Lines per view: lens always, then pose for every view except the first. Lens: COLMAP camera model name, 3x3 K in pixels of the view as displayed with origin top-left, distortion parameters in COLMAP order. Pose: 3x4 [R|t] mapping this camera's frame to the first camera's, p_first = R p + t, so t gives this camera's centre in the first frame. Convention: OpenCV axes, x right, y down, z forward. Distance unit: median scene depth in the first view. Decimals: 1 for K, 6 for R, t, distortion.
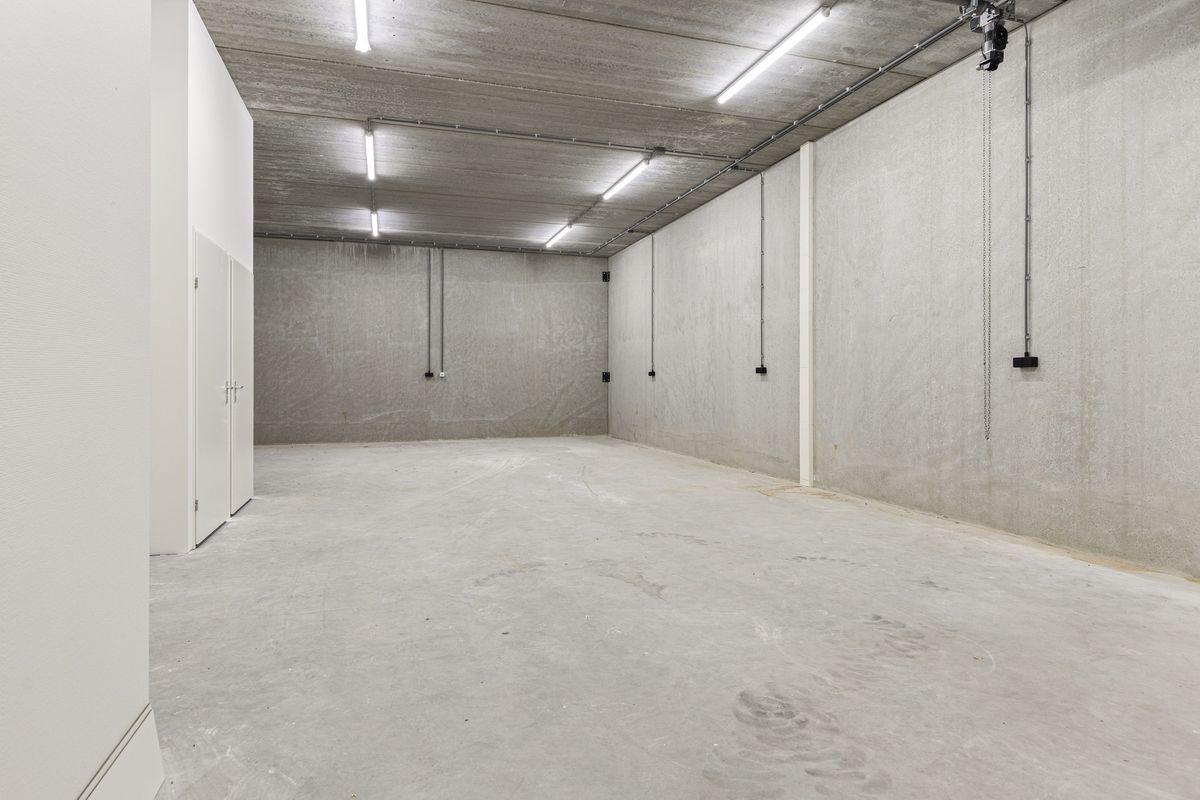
lens RADIAL K [[673.3, 0, 614.1], [0, 673.3, 380.8], [0, 0, 1]] dist [0.004916, 0.000944]
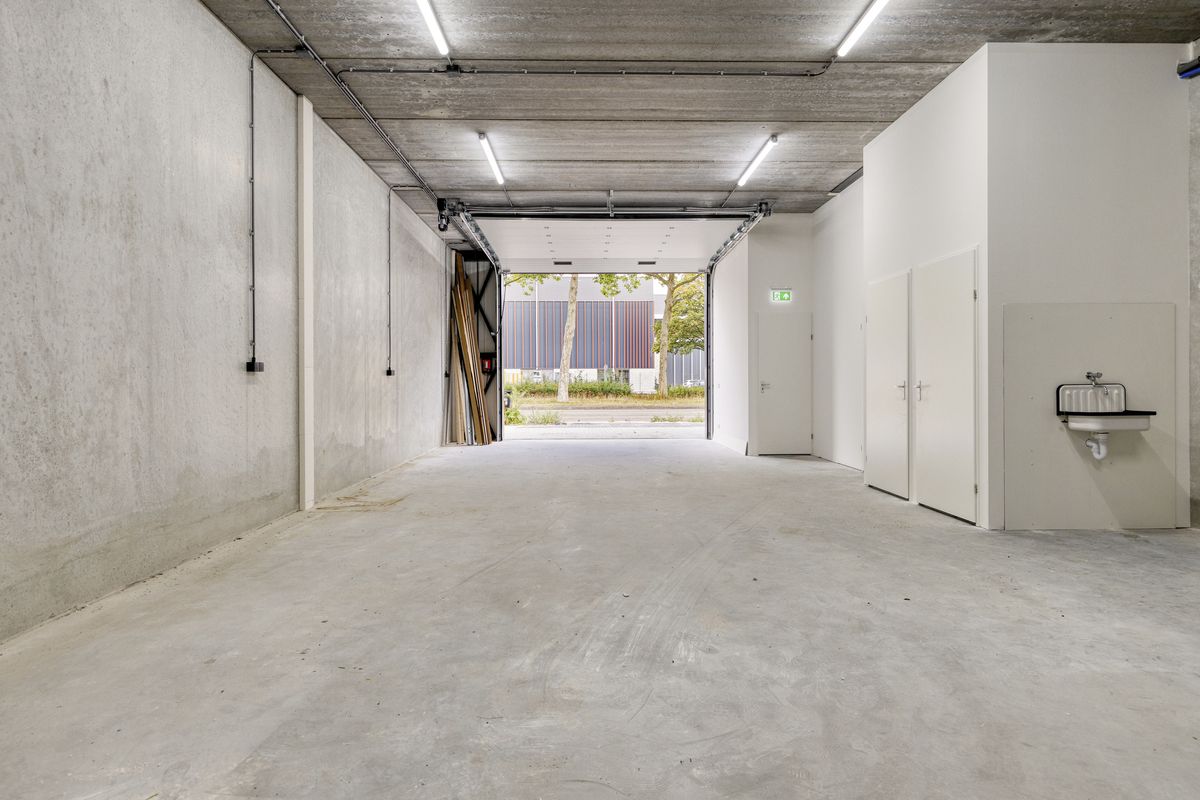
lens RADIAL K [[673.3, 0, 597.4], [0, 673.3, 383.7], [0, 0, 1]] dist [0.004916, 0.000944]
pose [[-0.951432, 0.004281, 0.307831, -0.394641], [0.004942, 0.999987, 0.001369, 0.001405], [-0.307821, 0.002824, -0.951440, 2.120607]]
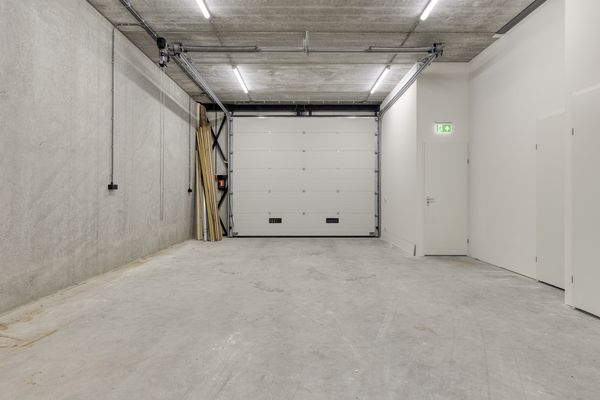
lens RADIAL K [[336.6, 0, 298.5], [0, 336.6, 194.5], [0, 0, 1]] dist [0.004916, 0.000944]
pose [[-0.944765, -0.000106, 0.327748, -0.225981], [-0.002049, 0.999982, -0.005585, 0.000341], [-0.327741, -0.005948, -0.944749, 1.494545]]
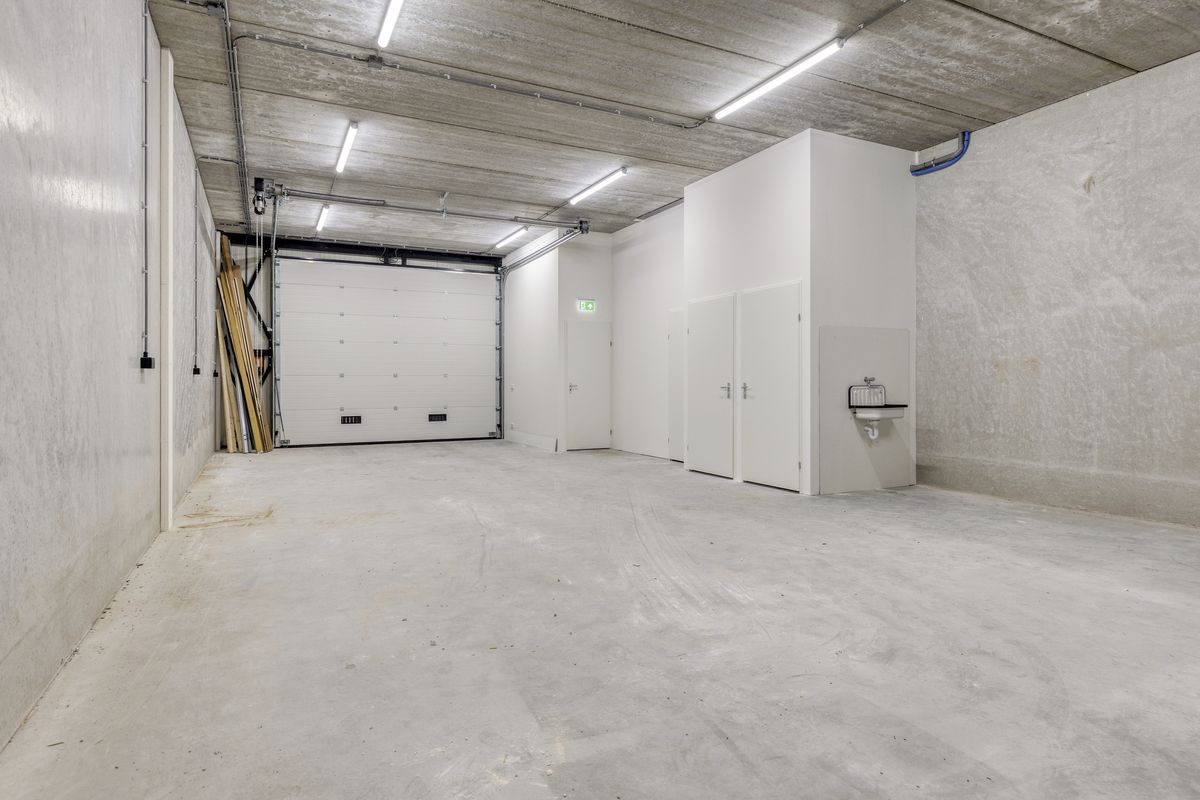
lens RADIAL K [[673.3, 0, 599.6], [0, 673.3, 387.1], [0, 0, 1]] dist [0.004916, 0.000944]
pose [[-0.991409, 0.002113, -0.130782, -0.095944], [0.001390, 0.999983, 0.005621, 0.001463], [0.130791, 0.005391, -0.991395, 2.235727]]
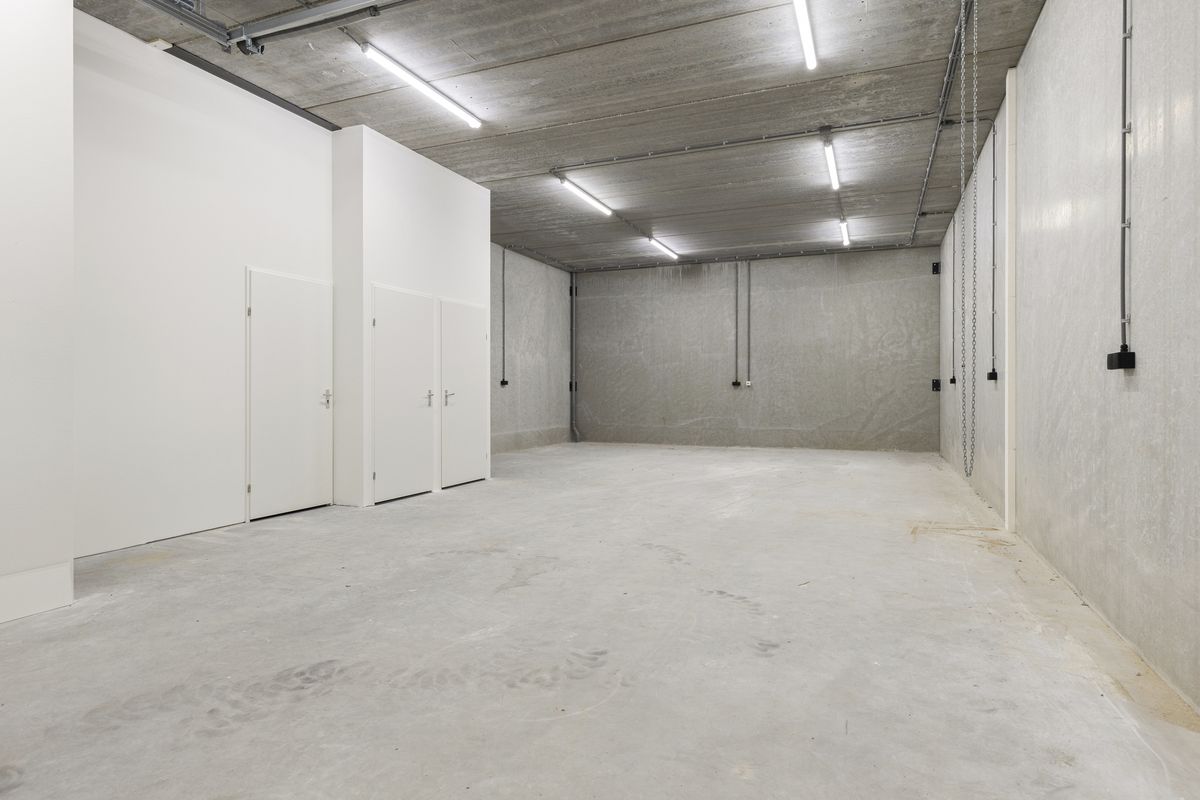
lens RADIAL K [[673.3, 0, 606.0], [0, 673.3, 389.8], [0, 0, 1]] dist [0.004916, 0.000944]
pose [[0.758413, 0.000532, -0.651774, 0.546022], [-0.000150, 1.000000, 0.000641, -0.000681], [0.651774, -0.000388, 0.758413, 0.179775]]
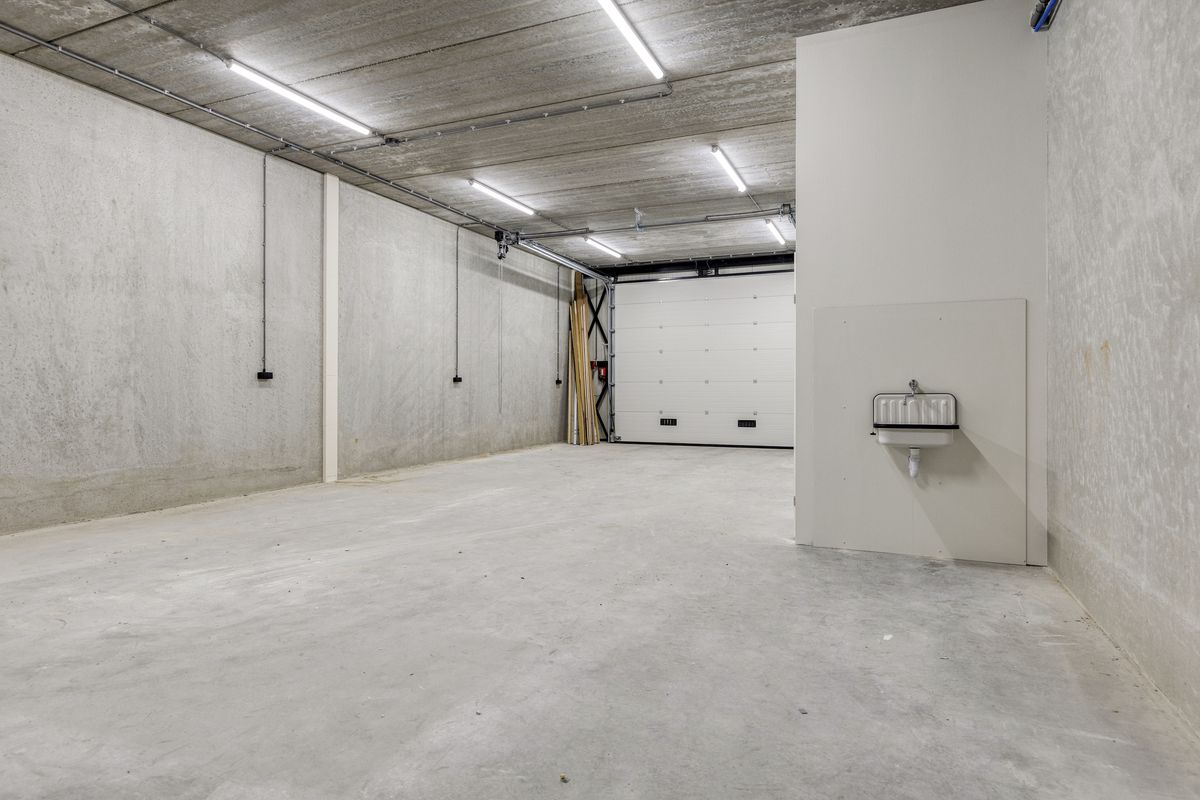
lens RADIAL K [[673.3, 0, 589.8], [0, 673.3, 389.6], [0, 0, 1]] dist [0.004916, 0.000944]
pose [[-0.733646, -0.002035, 0.679529, -0.989910], [-0.002479, 0.999997, 0.000319, 0.002590], [-0.679528, -0.001451, -0.733649, 1.923900]]
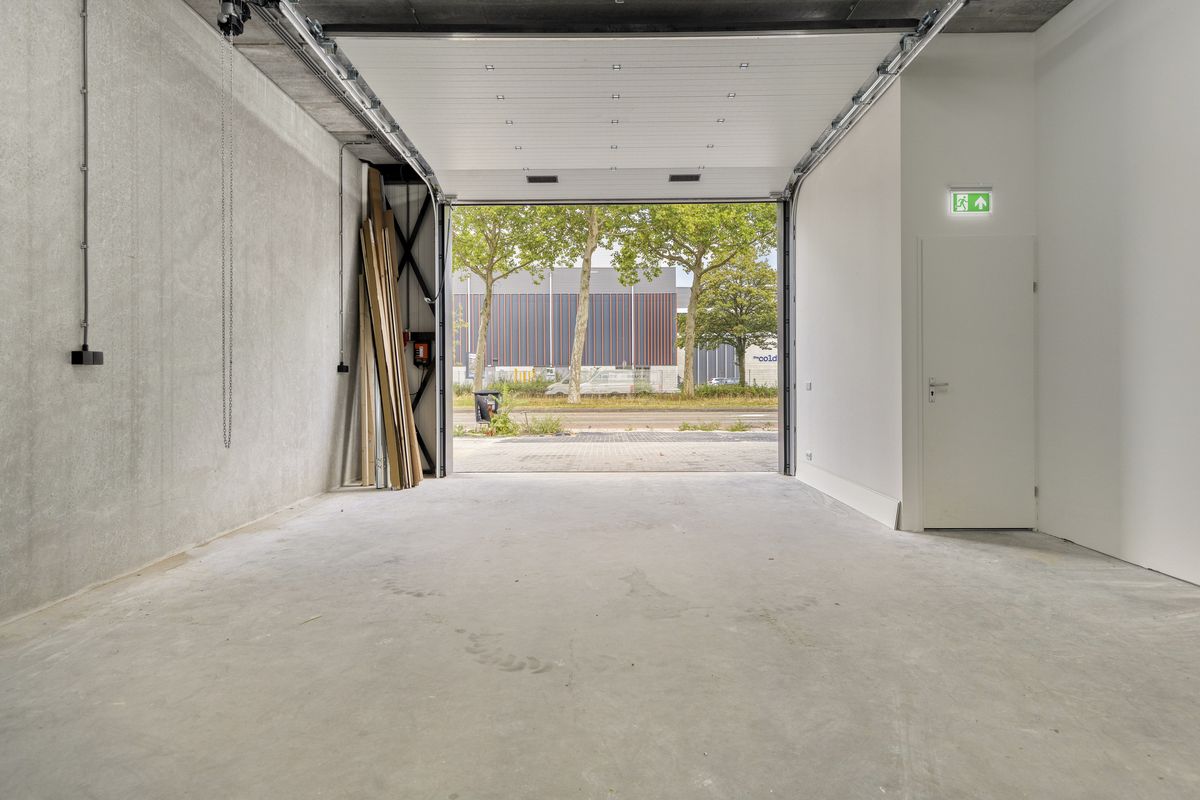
lens RADIAL K [[673.3, 0, 598.0], [0, 673.3, 378.8], [0, 0, 1]] dist [0.004916, 0.000944]
pose [[-0.942173, 0.006177, 0.335070, -0.152641], [0.005306, 0.999980, -0.003513, 0.001423], [-0.335085, -0.001531, -0.942187, 1.267259]]
